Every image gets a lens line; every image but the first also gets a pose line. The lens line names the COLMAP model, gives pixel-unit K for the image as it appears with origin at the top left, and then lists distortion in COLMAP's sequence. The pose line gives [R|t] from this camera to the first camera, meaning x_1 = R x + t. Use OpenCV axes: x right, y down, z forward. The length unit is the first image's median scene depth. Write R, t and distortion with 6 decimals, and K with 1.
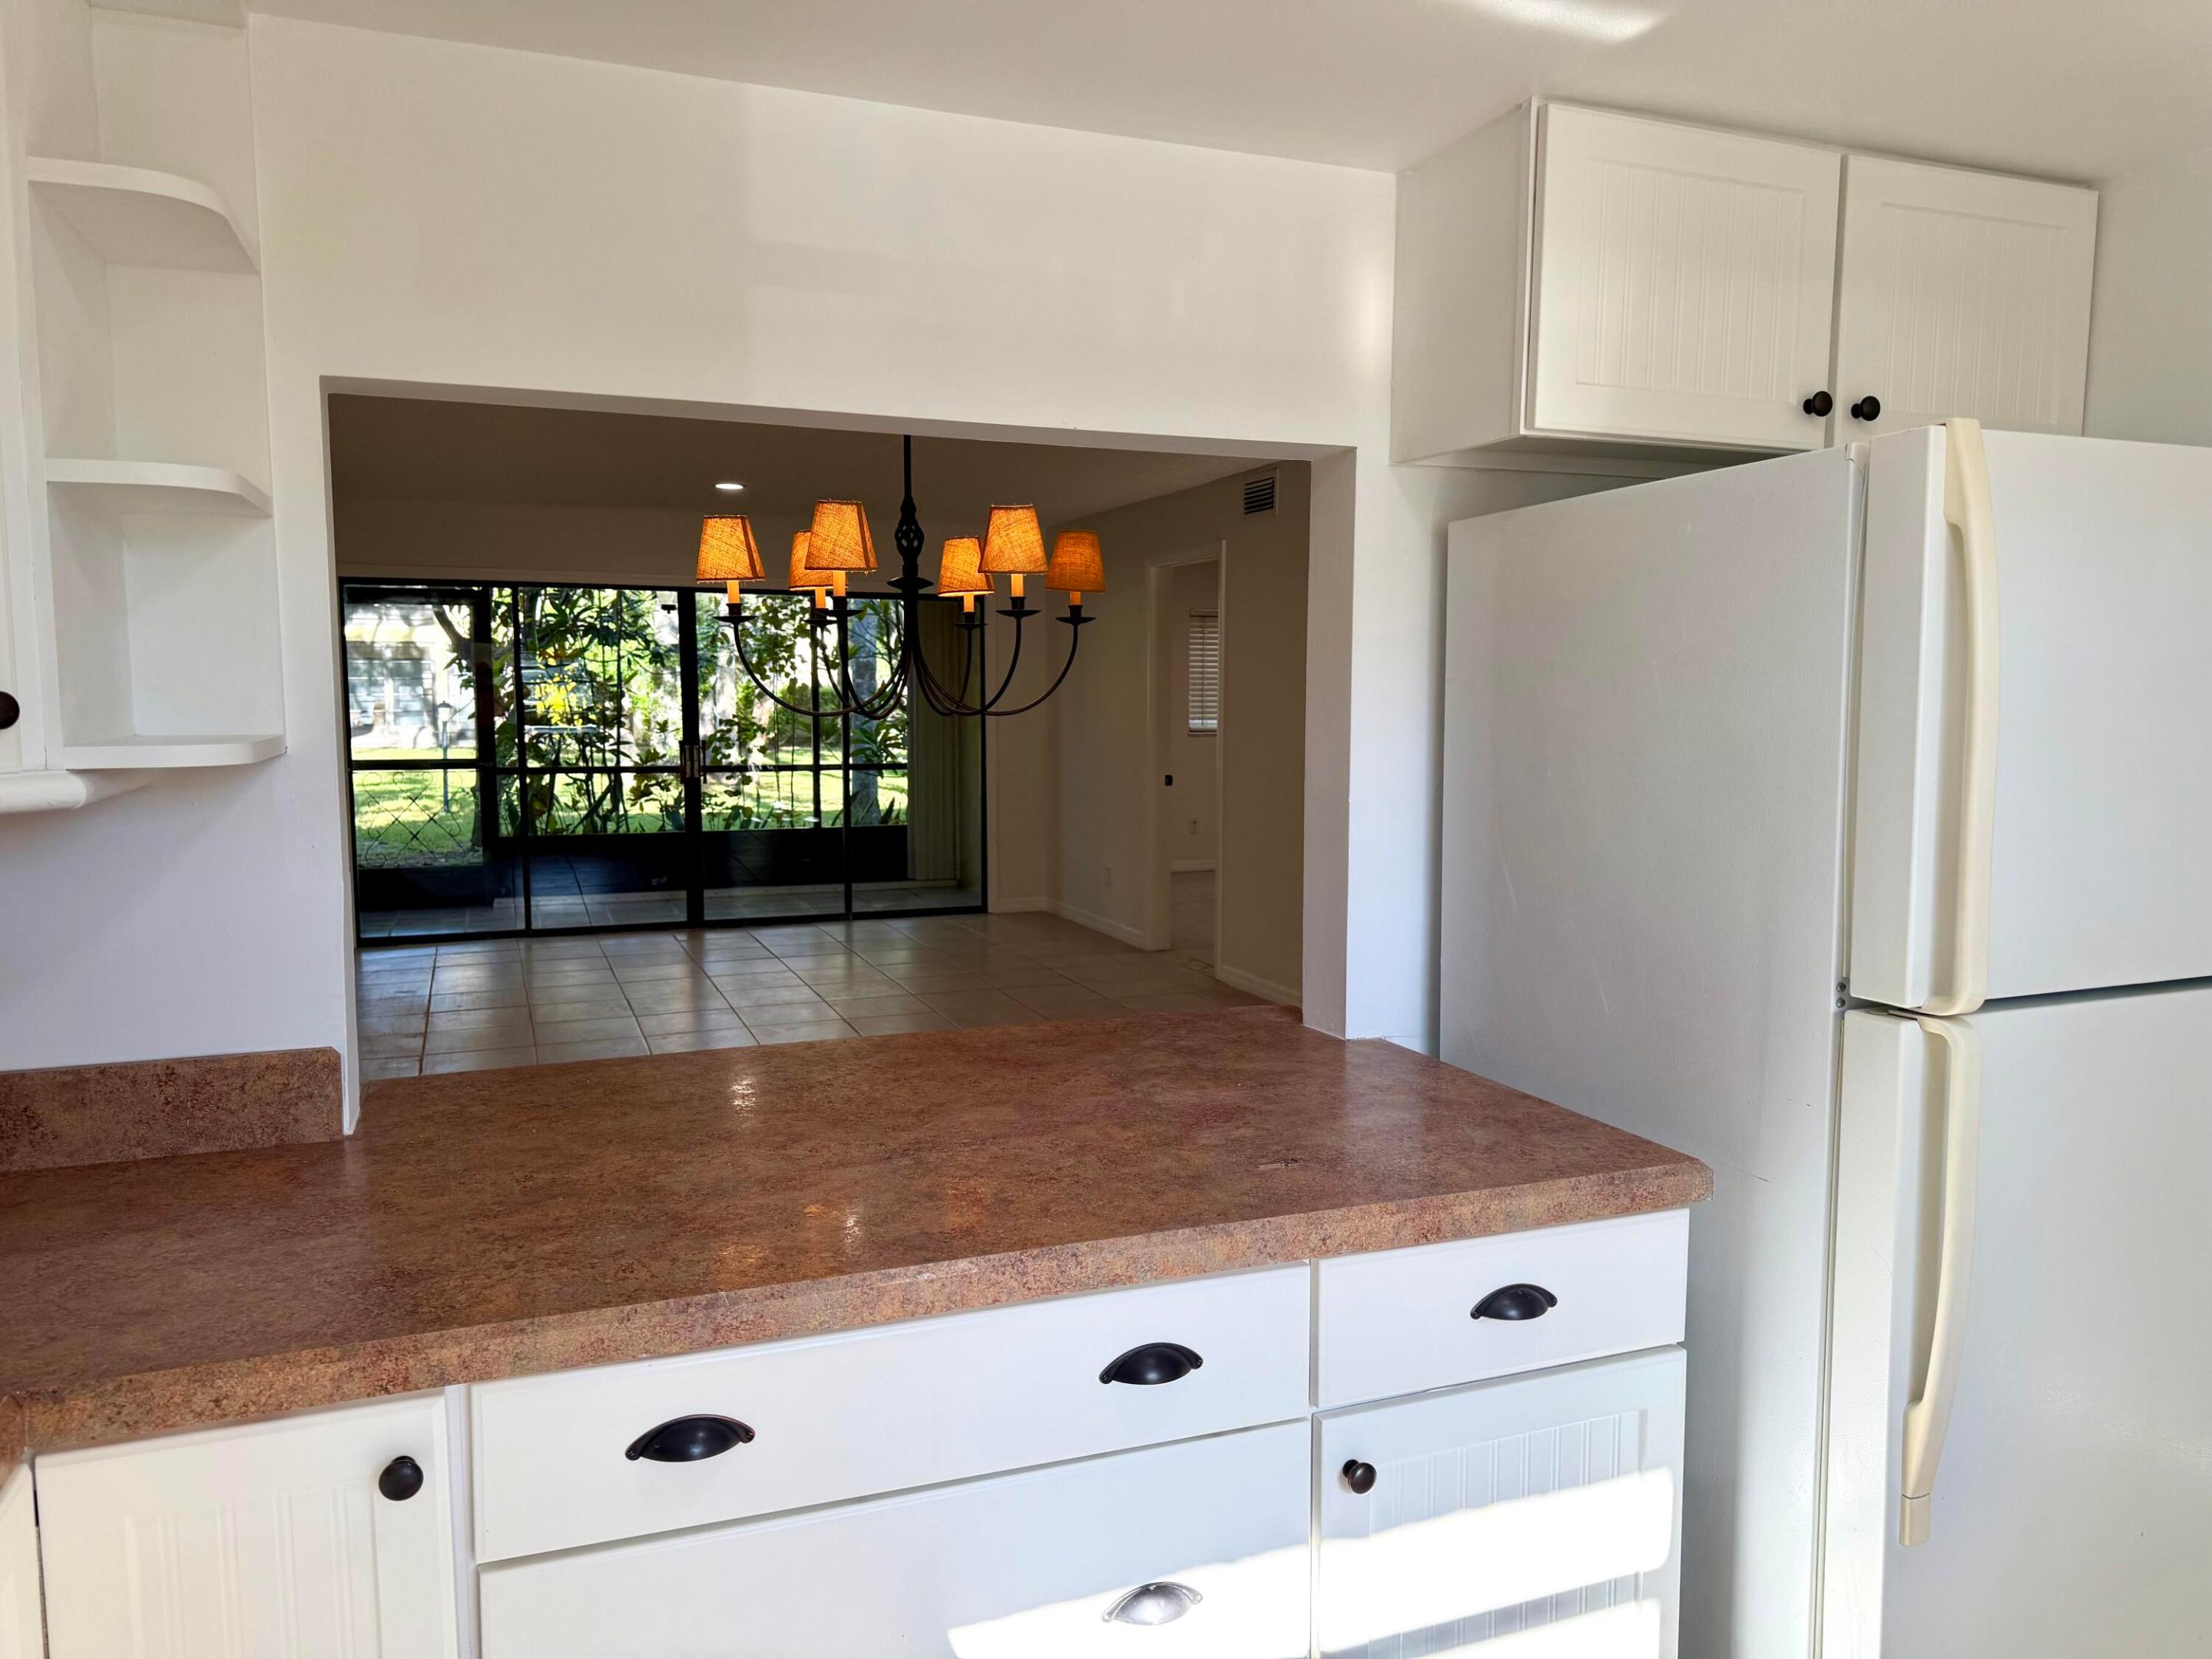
lens RADIAL K [[1545.4, 0, 1106.0], [0, 1545.4, 829.5], [0, 0, 1]] dist [0.140766, -0.196071]
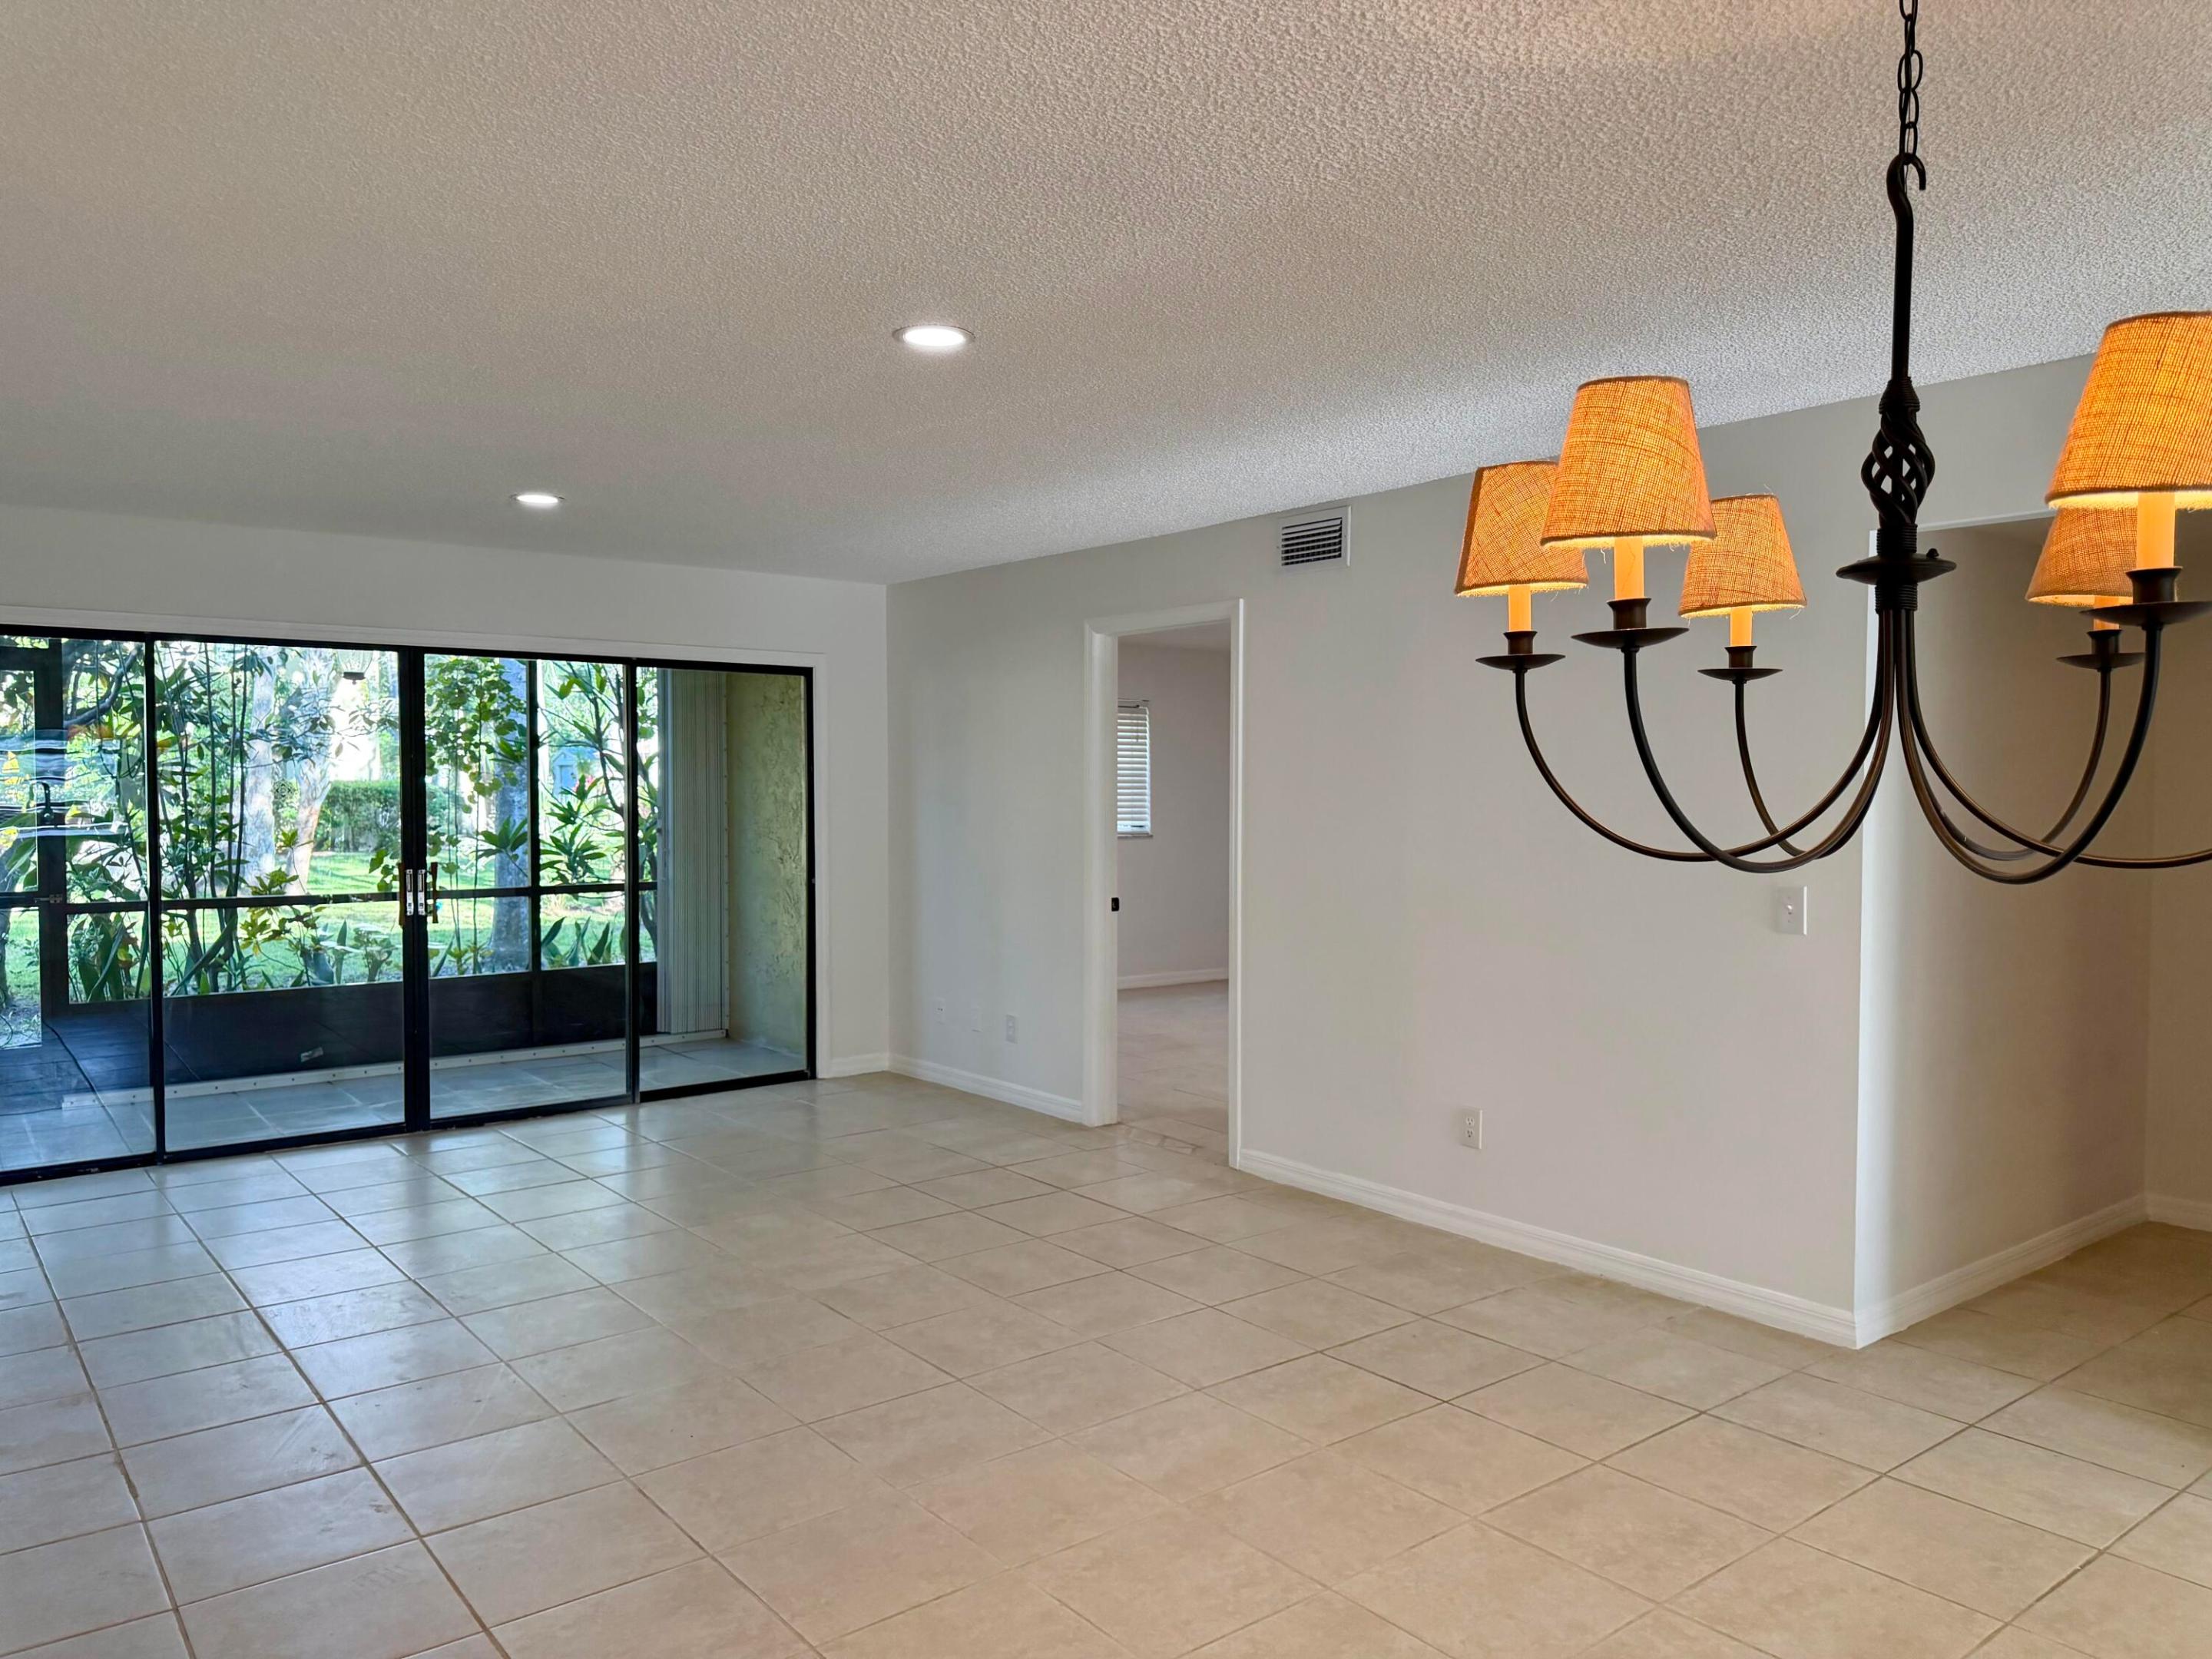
lens RADIAL K [[1545.4, 0, 1106.0], [0, 1545.4, 829.5], [0, 0, 1]] dist [0.140766, -0.196071]
pose [[0.954856, -0.009317, 0.296922, -0.167672], [0.027383, 0.998013, -0.056740, -0.021591], [-0.295803, 0.062309, 0.953215, 0.216557]]
